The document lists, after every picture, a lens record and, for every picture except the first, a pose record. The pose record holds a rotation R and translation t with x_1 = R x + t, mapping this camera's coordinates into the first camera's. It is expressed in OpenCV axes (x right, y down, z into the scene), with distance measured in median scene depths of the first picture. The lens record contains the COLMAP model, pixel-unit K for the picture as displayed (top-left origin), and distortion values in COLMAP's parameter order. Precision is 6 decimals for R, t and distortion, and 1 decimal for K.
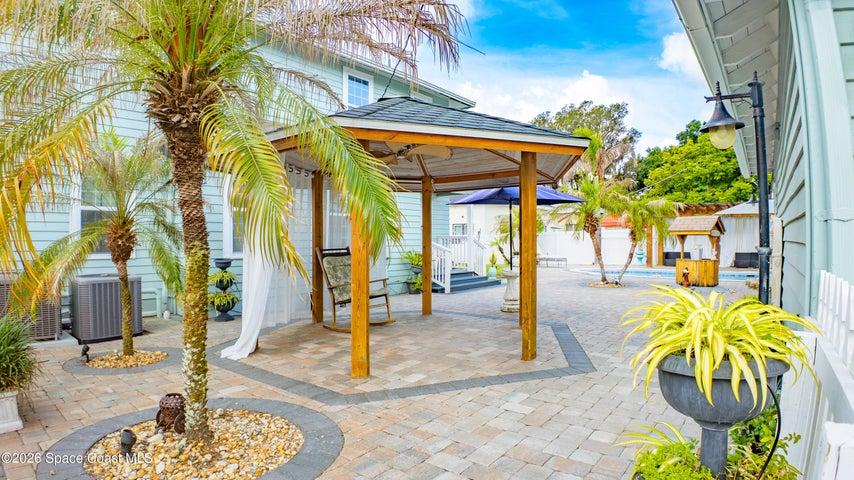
lens RADIAL K [[469.5, 0, 427.0], [0, 469.5, 240.0], [0, 0, 1]] dist [-0.052394, -0.113242]
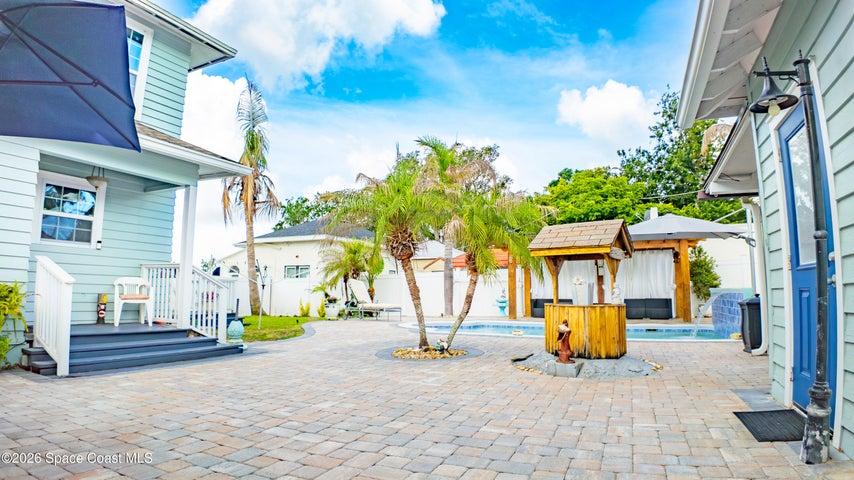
lens RADIAL K [[460.4, 0, 427.0], [0, 460.4, 240.0], [0, 0, 1]] dist [-0.076783, -0.031721]
pose [[0.971903, 0.029368, 0.233544, 0.239768], [-0.002445, 0.993392, -0.114745, 0.024139], [-0.235370, 0.110950, 0.965552, 0.429744]]
